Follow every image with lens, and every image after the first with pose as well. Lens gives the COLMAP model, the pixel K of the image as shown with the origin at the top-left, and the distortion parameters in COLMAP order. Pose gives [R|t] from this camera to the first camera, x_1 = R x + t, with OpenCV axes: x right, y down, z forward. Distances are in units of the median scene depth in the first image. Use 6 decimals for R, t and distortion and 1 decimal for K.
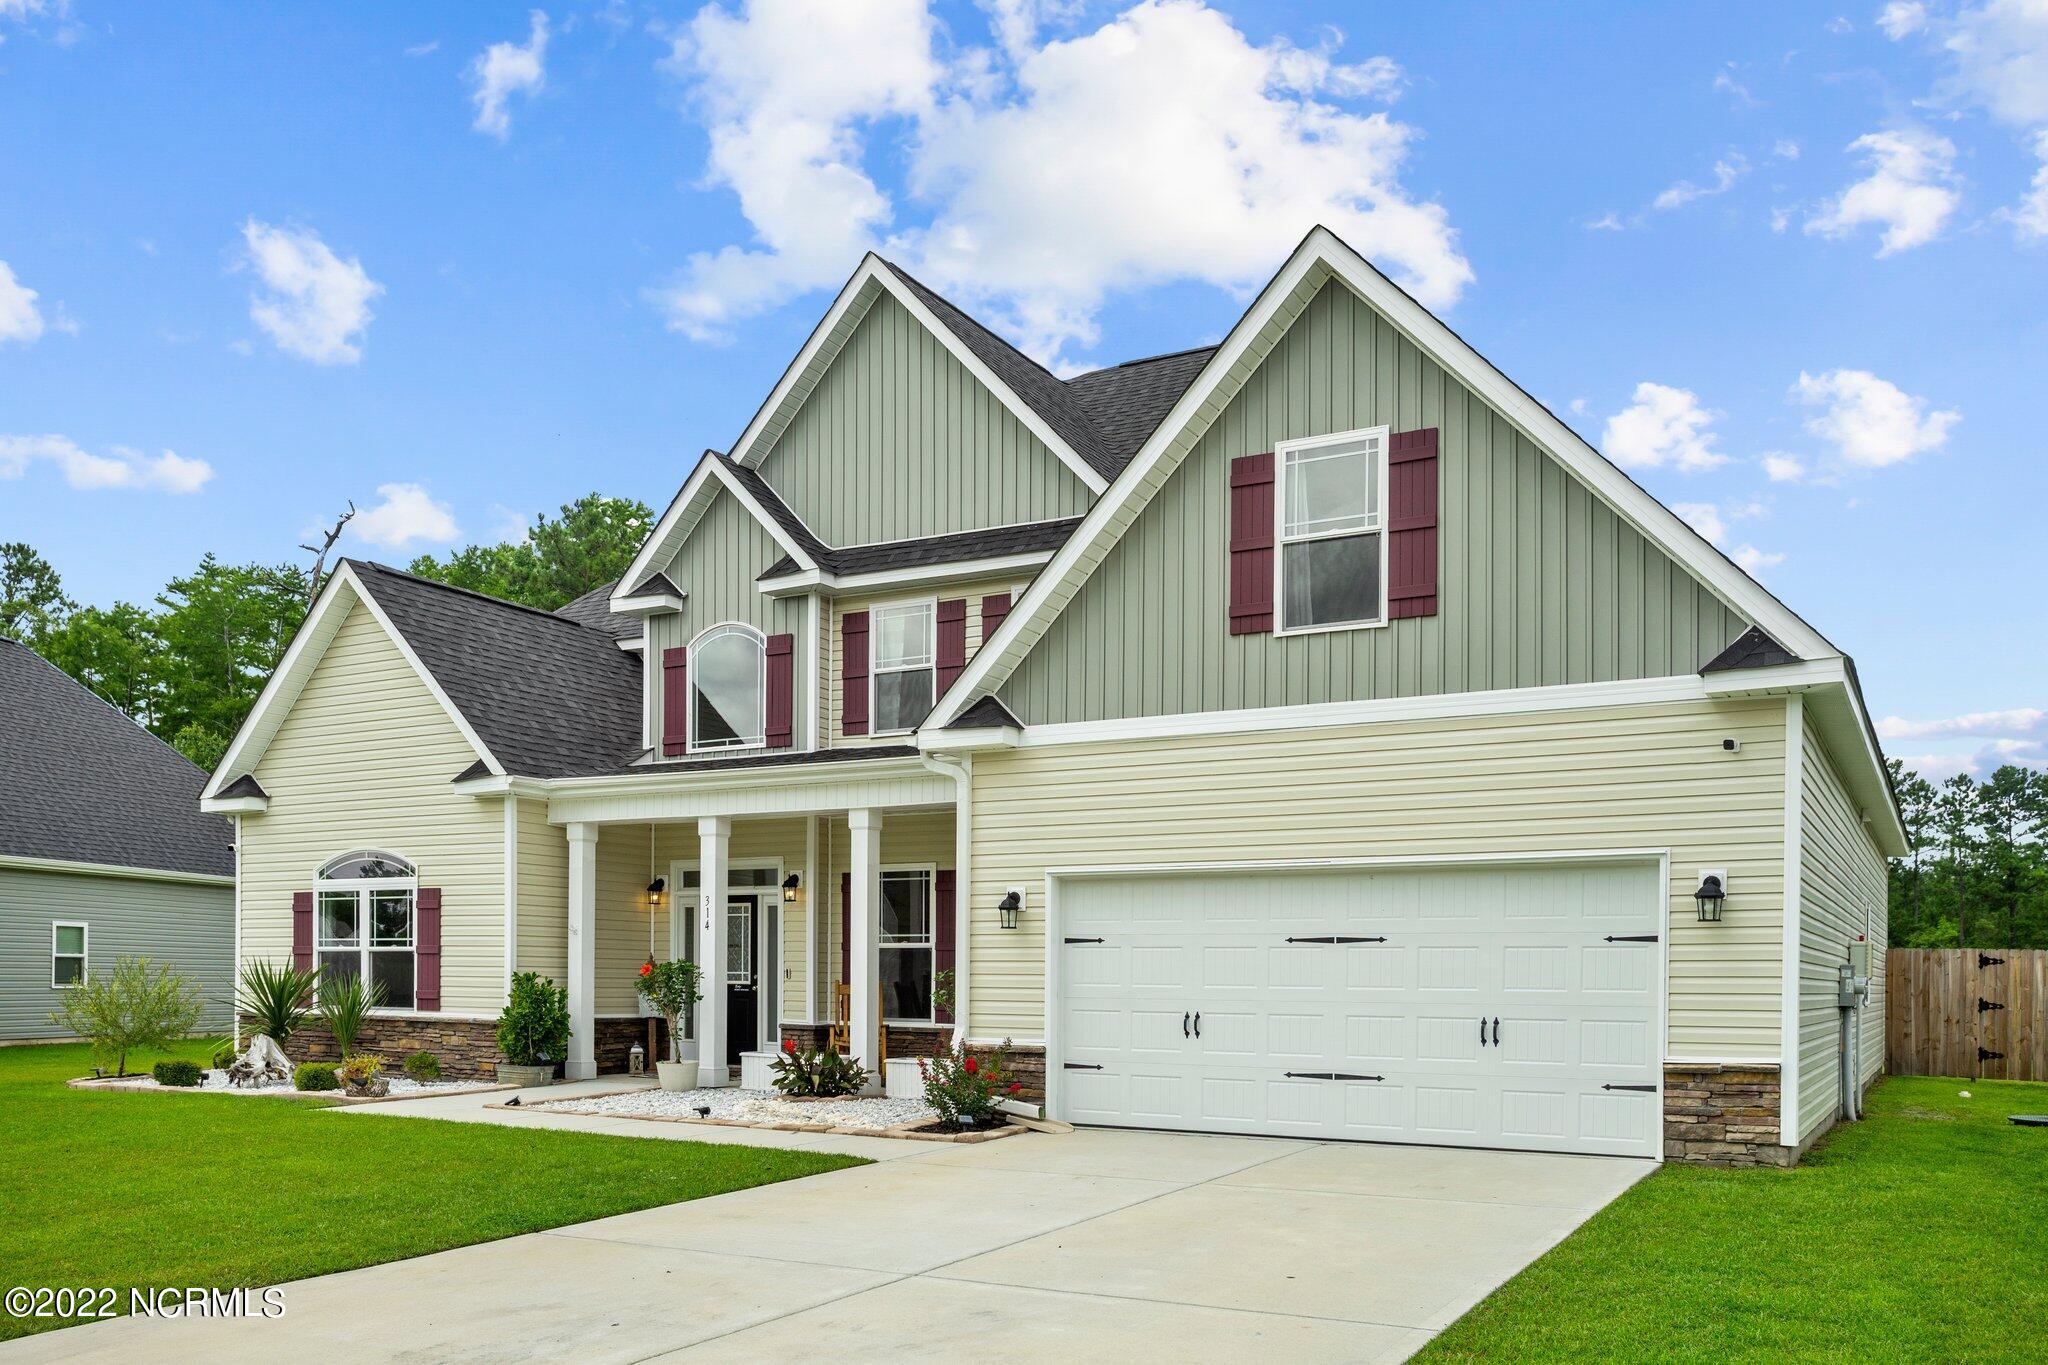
lens RADIAL K [[1635.5, 0, 1083.0], [0, 1635.5, 889.5], [0, 0, 1]] dist [-0.019439, -0.001694]
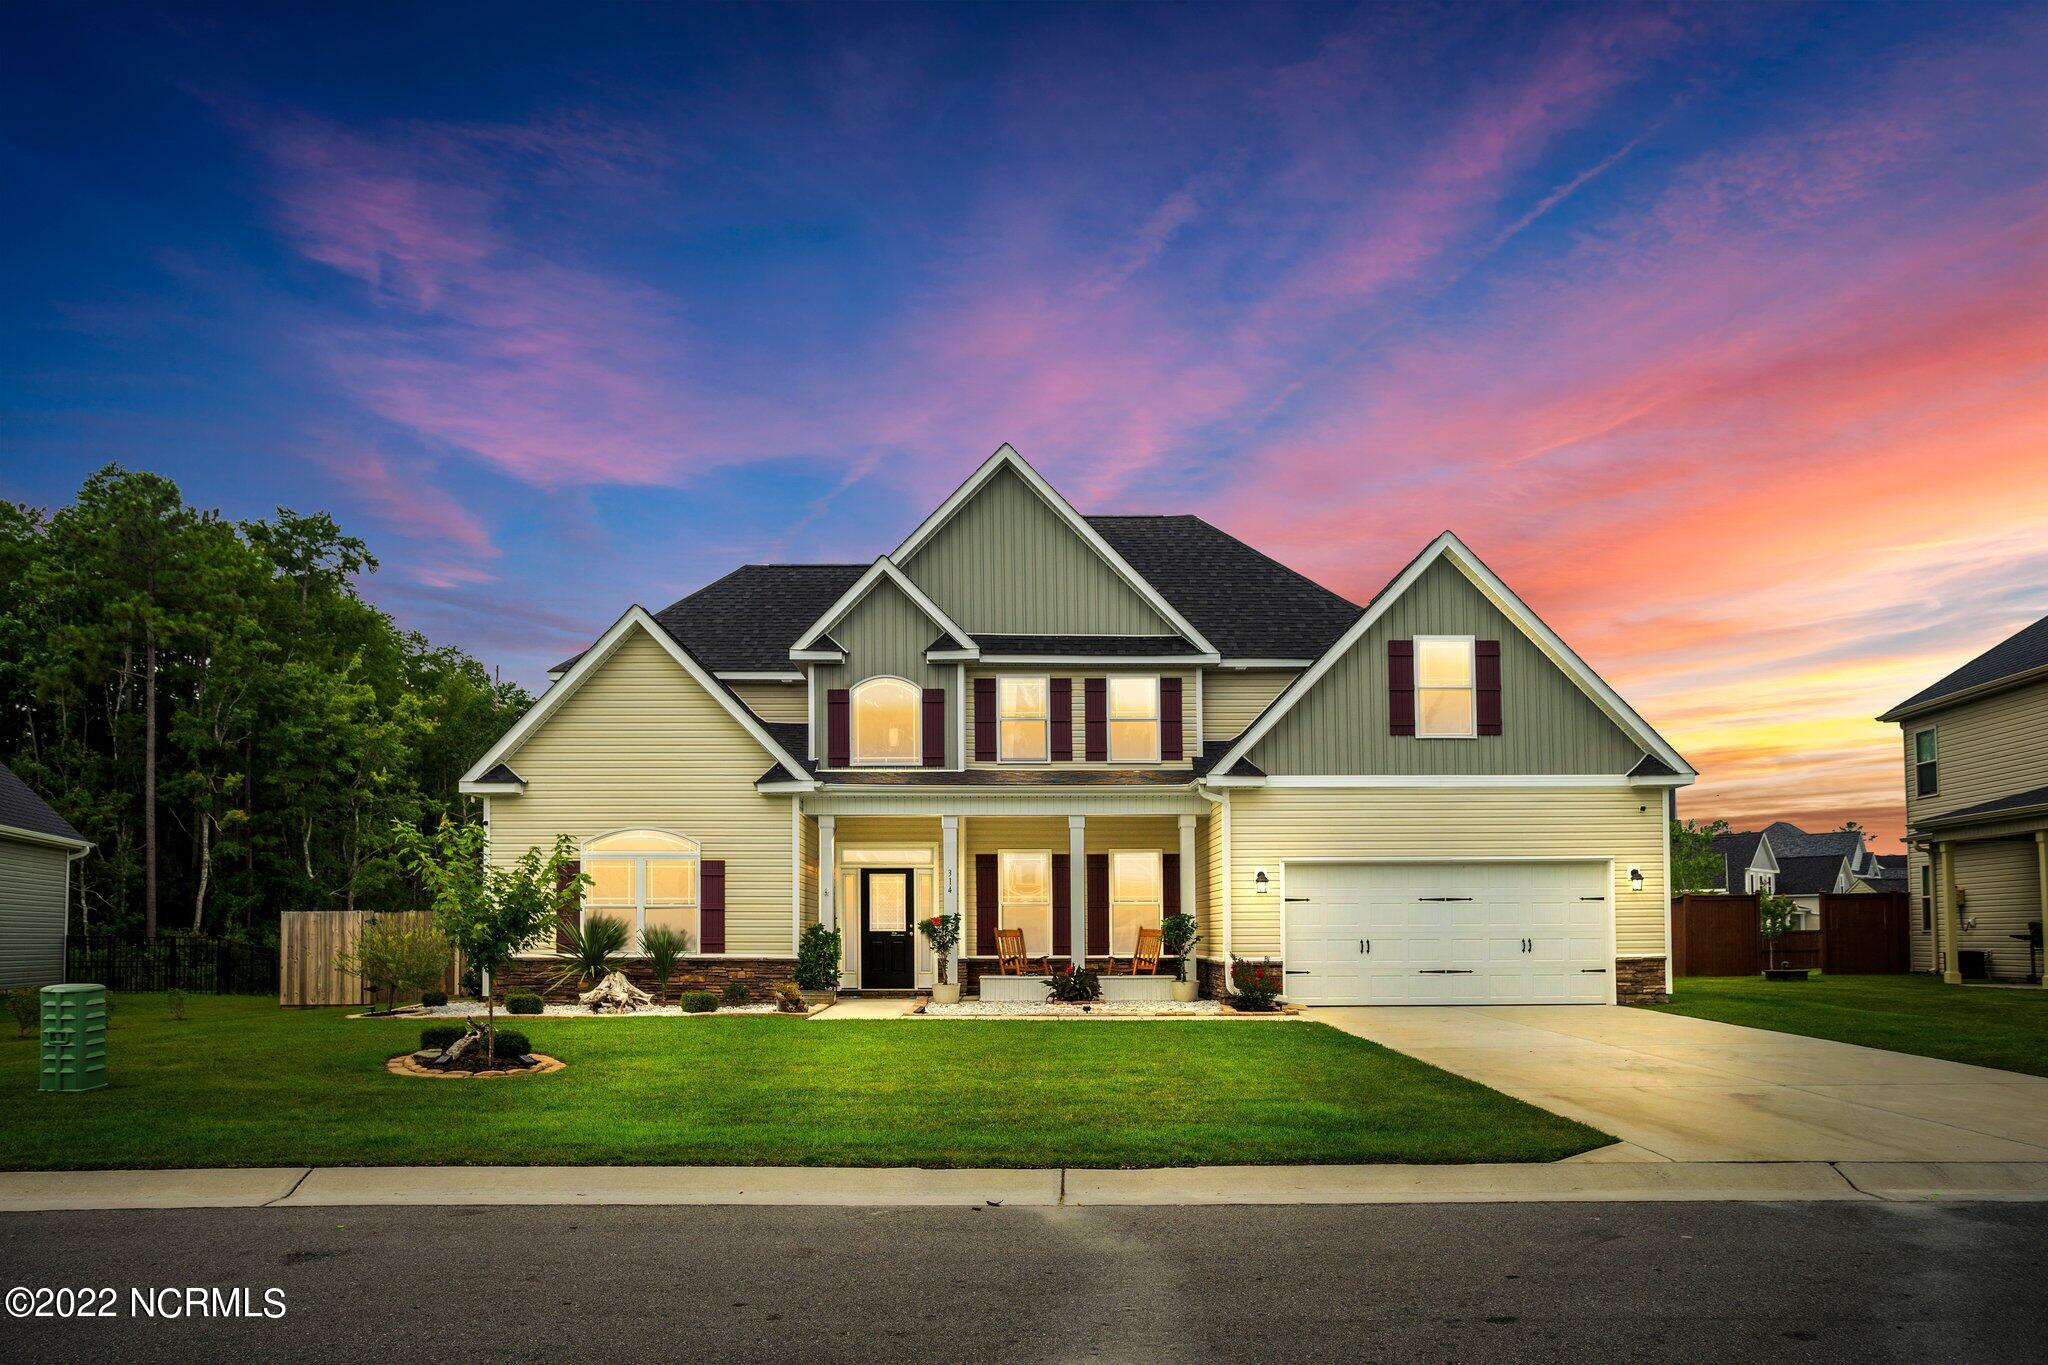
lens RADIAL K [[1420.4, 0, 1027.6], [0, 1420.4, 735.6], [0, 0, 1]] dist [-0.026348, -0.001550]
pose [[0.868922, 0.058889, 0.491433, -0.754447], [-0.016007, 0.995721, -0.091015, -0.000826], [-0.494690, 0.071218, 0.866146, -0.138955]]
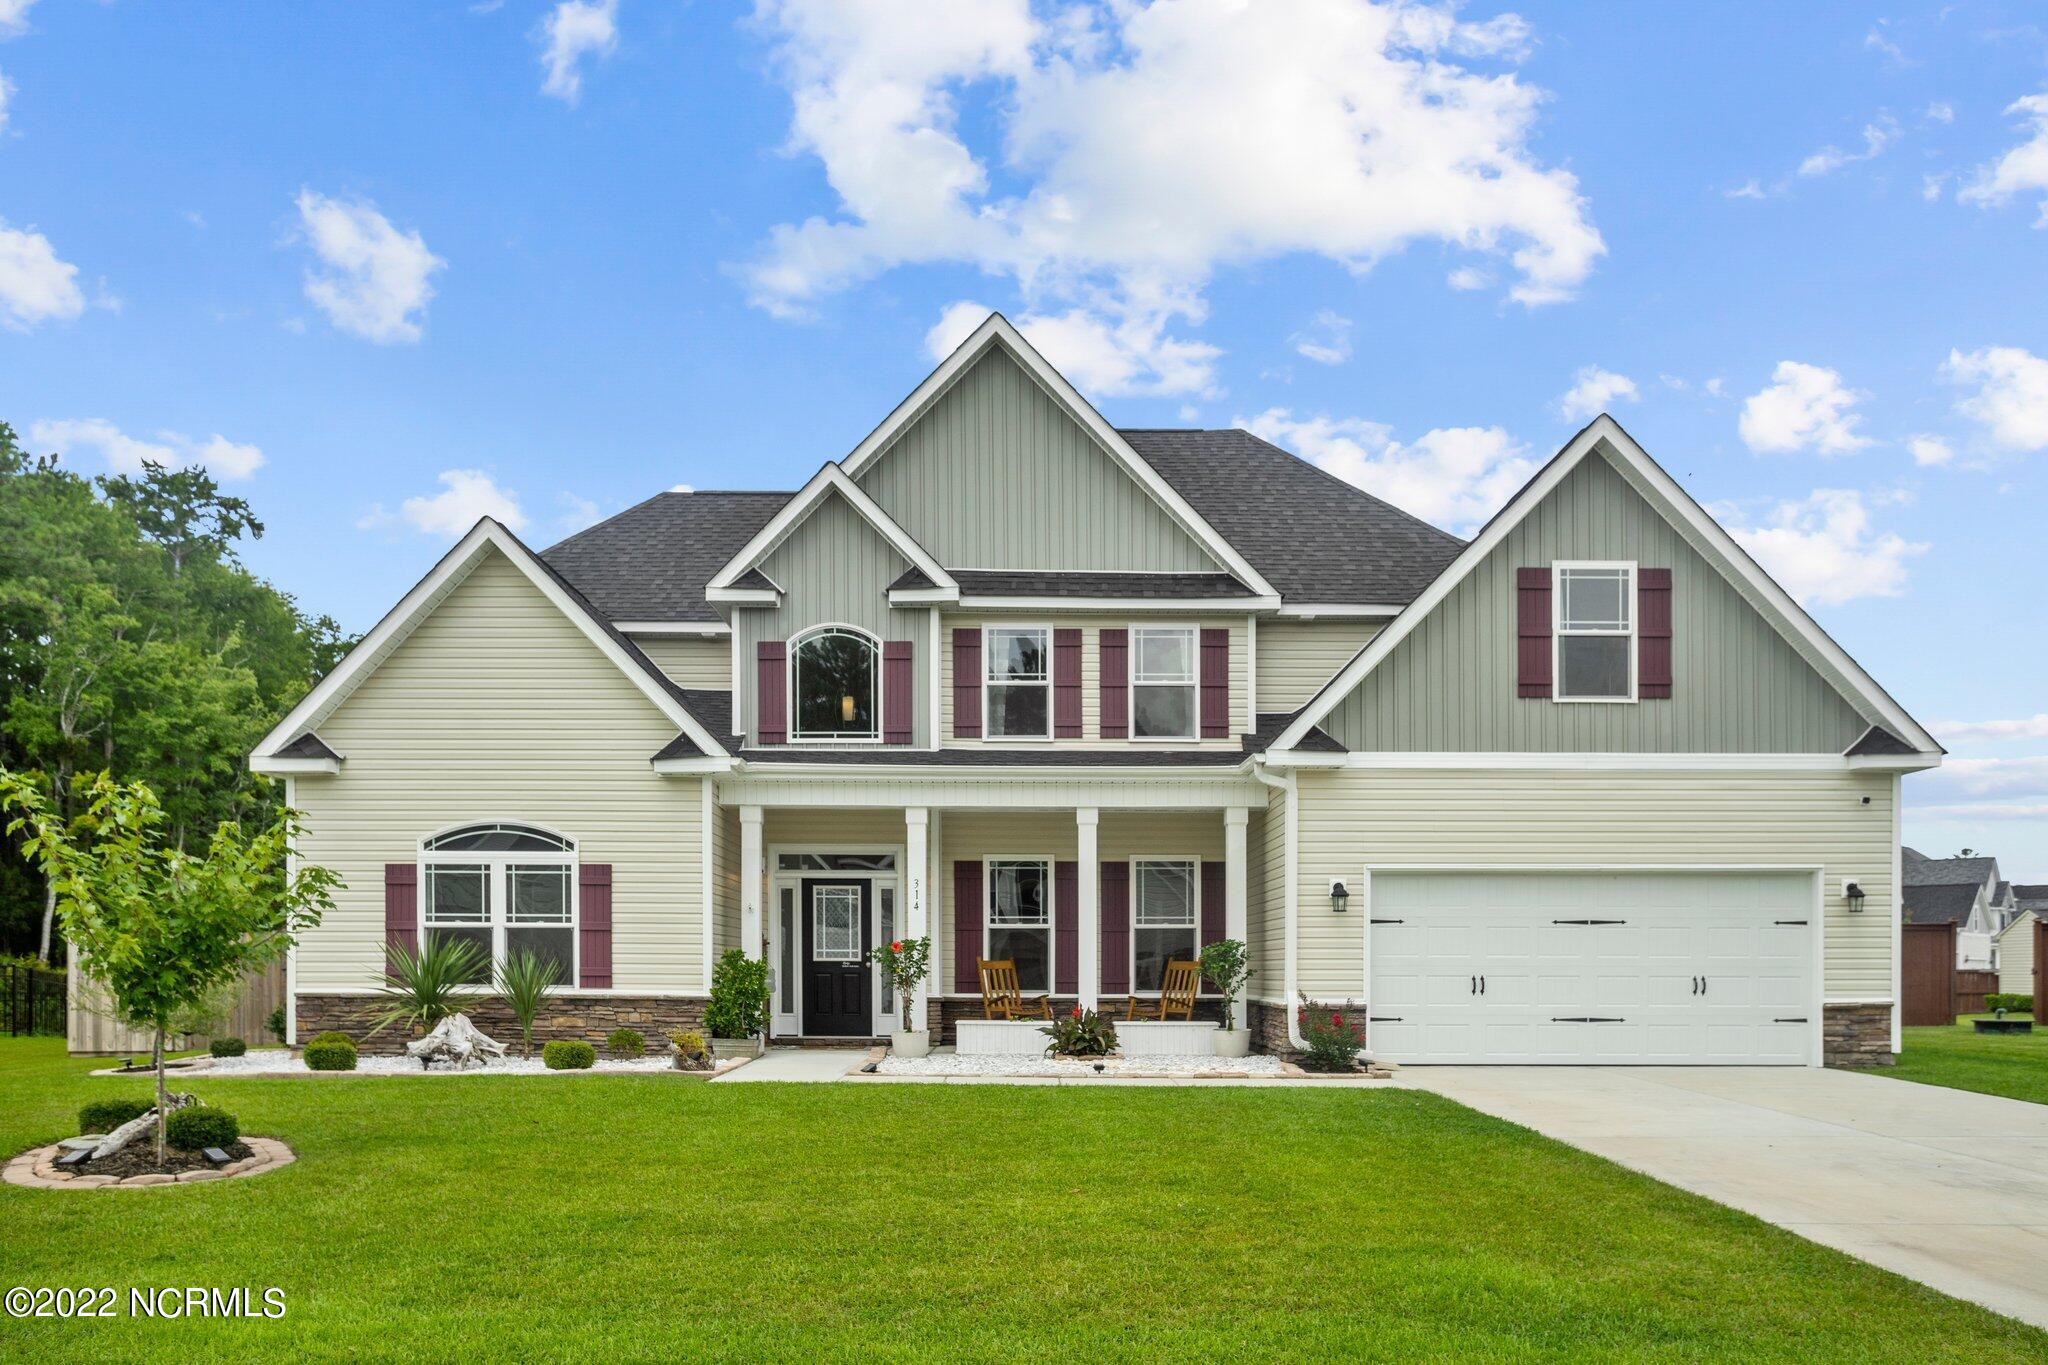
lens RADIAL K [[1548.1, 0, 1017.5], [0, 1548.1, 868.1], [0, 0, 1]] dist [-0.020266, 0.001439]
pose [[0.874876, 0.026819, 0.483603, -0.631394], [-0.021582, 0.999633, -0.016392, 0.011598], [-0.483865, 0.003903, 0.875134, 0.056484]]
